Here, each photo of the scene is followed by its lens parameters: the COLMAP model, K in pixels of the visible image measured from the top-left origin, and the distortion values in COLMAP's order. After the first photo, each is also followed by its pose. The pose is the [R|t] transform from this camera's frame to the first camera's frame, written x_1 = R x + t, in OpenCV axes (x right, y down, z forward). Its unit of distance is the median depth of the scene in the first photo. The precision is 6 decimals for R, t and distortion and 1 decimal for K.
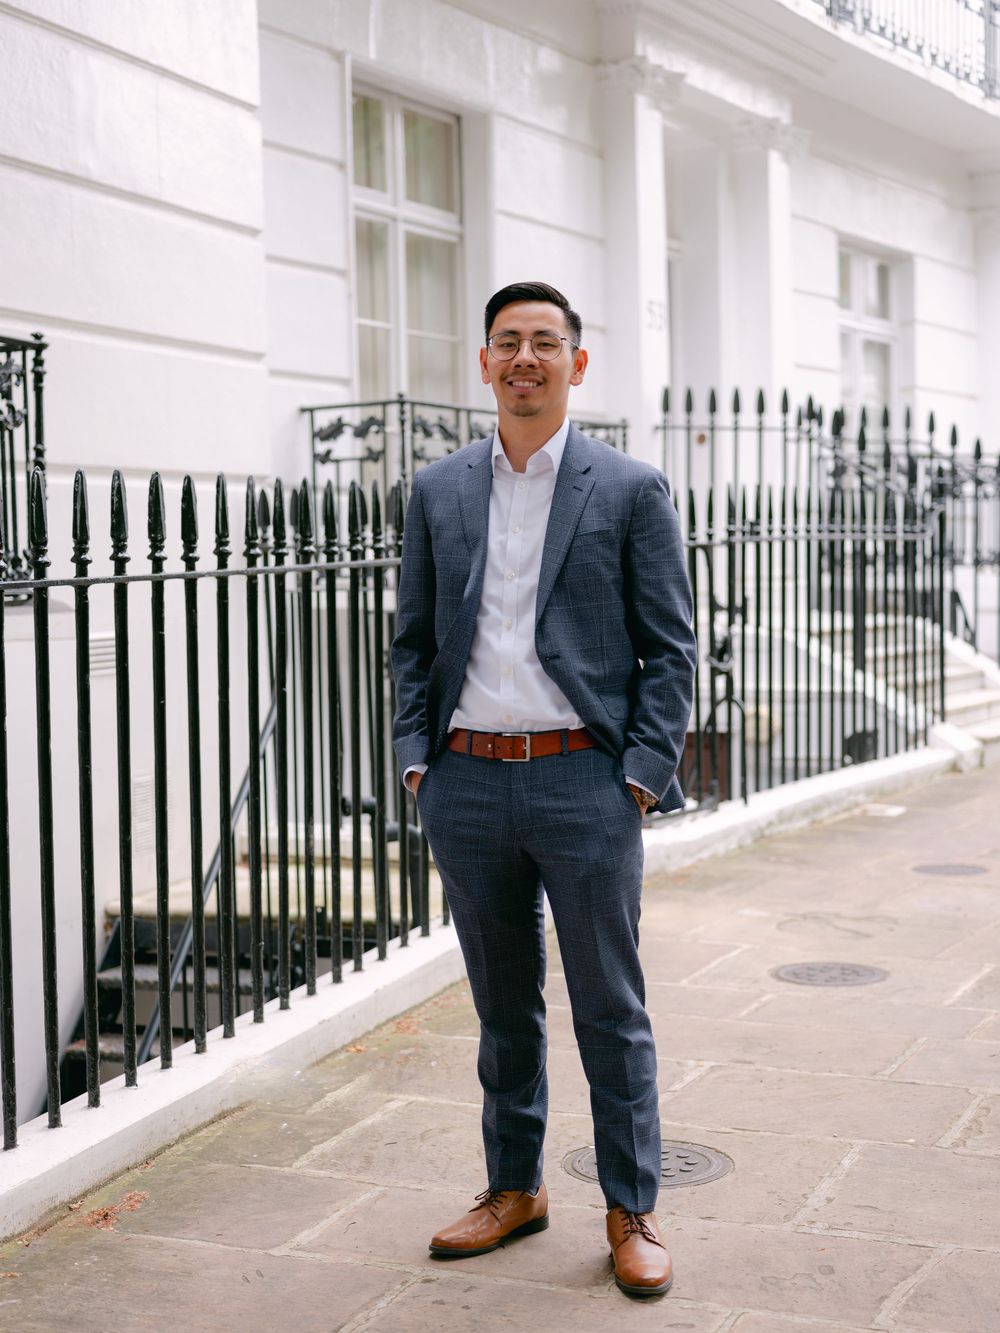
lens RADIAL K [[2052.4, 0, 500.0], [0, 2052.4, 666.5], [0, 0, 1]] dist [-0.001200, 0.028528]
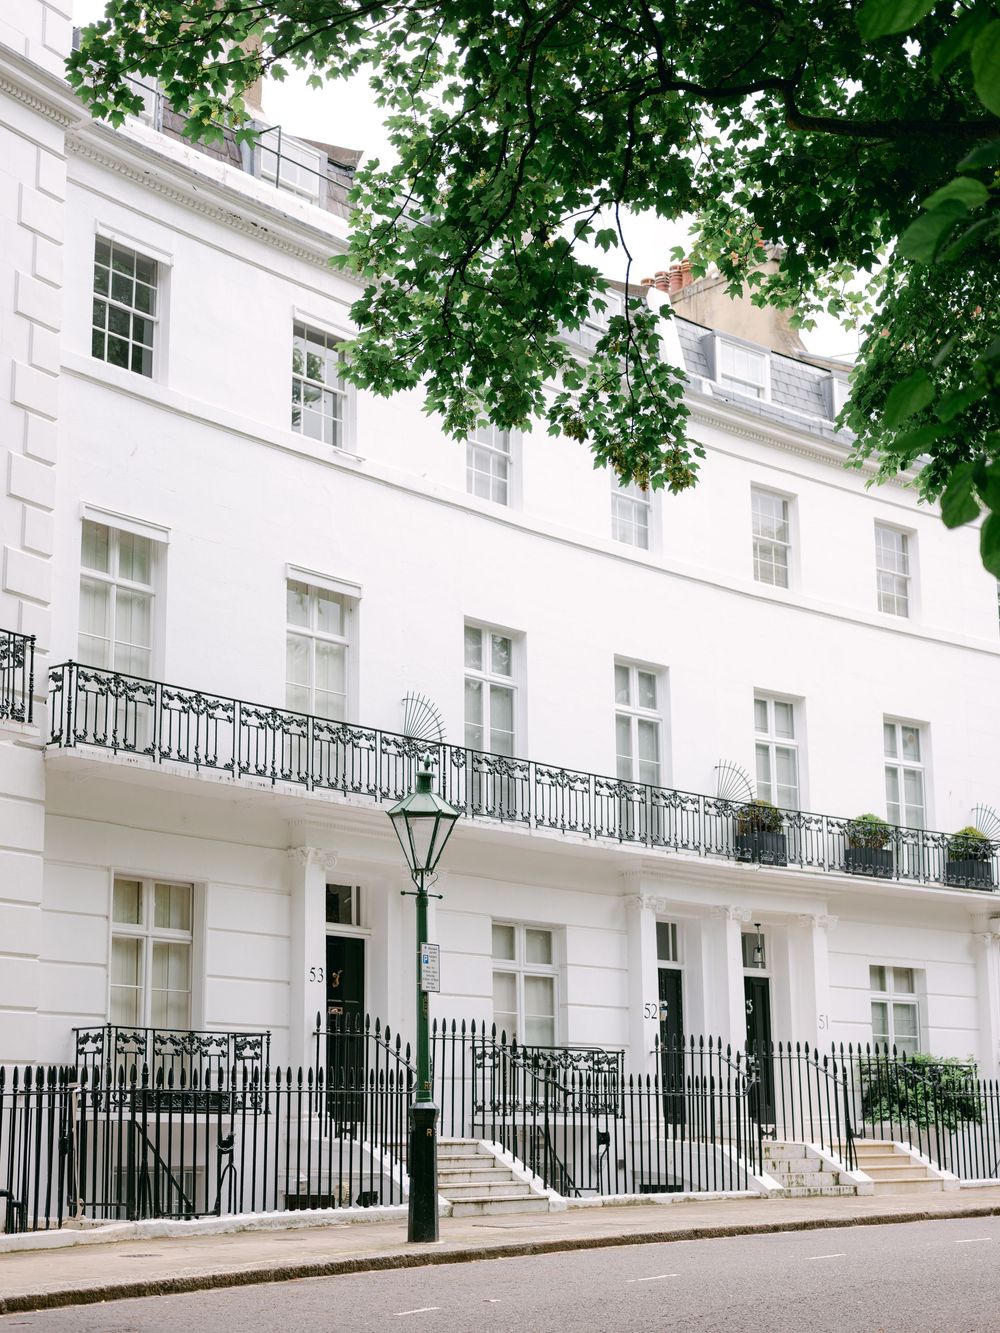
lens RADIAL K [[2052.4, 0, 500.0], [0, 2052.4, 666.5], [0, 0, 1]] dist [-0.001200, 0.028528]
pose [[0.983717, -0.022276, -0.178337, 0.663531], [-0.026034, 0.964161, -0.264039, 0.061518], [0.177827, 0.264383, 0.947881, -0.980676]]
